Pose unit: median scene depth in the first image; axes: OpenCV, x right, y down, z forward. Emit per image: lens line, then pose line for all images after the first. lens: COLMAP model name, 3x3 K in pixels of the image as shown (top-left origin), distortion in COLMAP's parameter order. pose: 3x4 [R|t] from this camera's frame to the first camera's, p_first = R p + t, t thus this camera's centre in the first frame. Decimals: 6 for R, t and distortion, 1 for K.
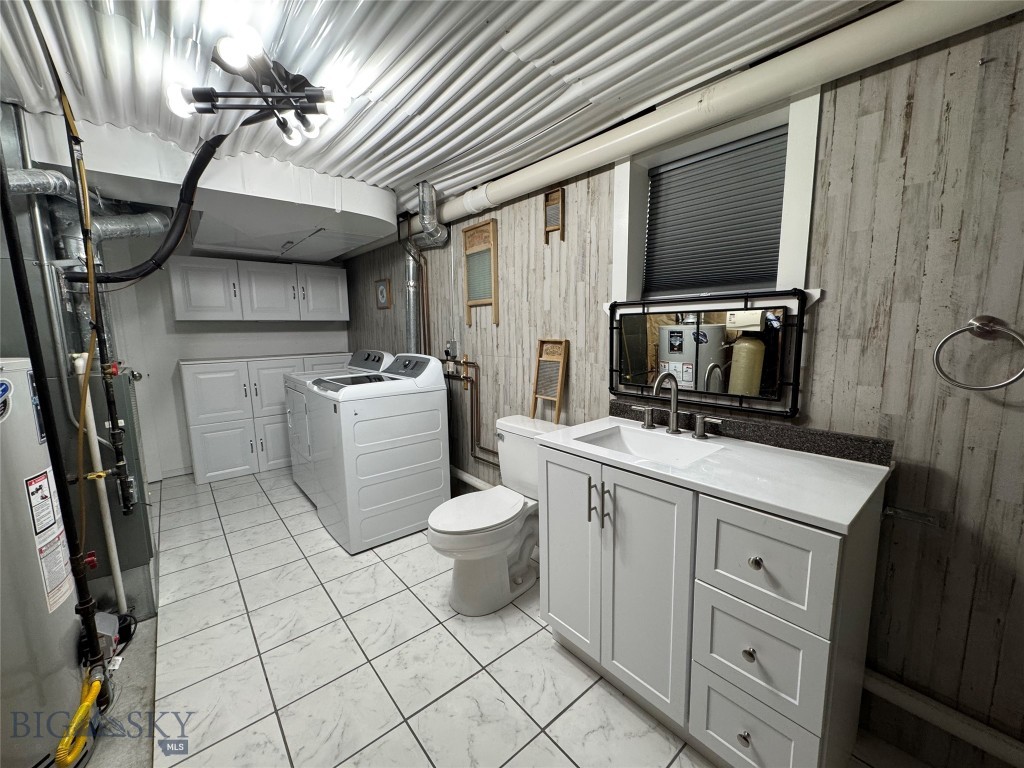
lens RADIAL K [[407.0, 0, 513.3], [0, 407.0, 385.0], [0, 0, 1]] dist [-0.006073, 0.000884]
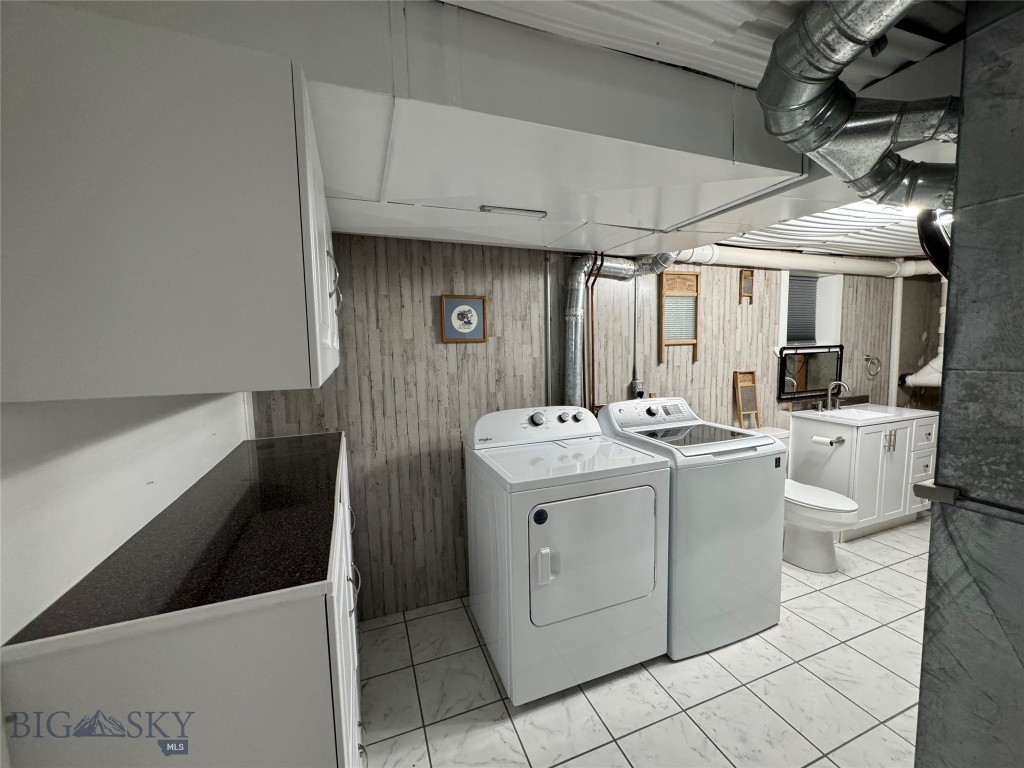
lens RADIAL K [[407.0, 0, 510.9], [0, 407.0, 381.0], [0, 0, 1]] dist [-0.006073, 0.000884]
pose [[0.340075, -0.083519, 0.936682, -1.508911], [0.144858, 0.988813, 0.035574, -0.246463], [-0.929174, 0.123588, 0.348369, 1.267596]]
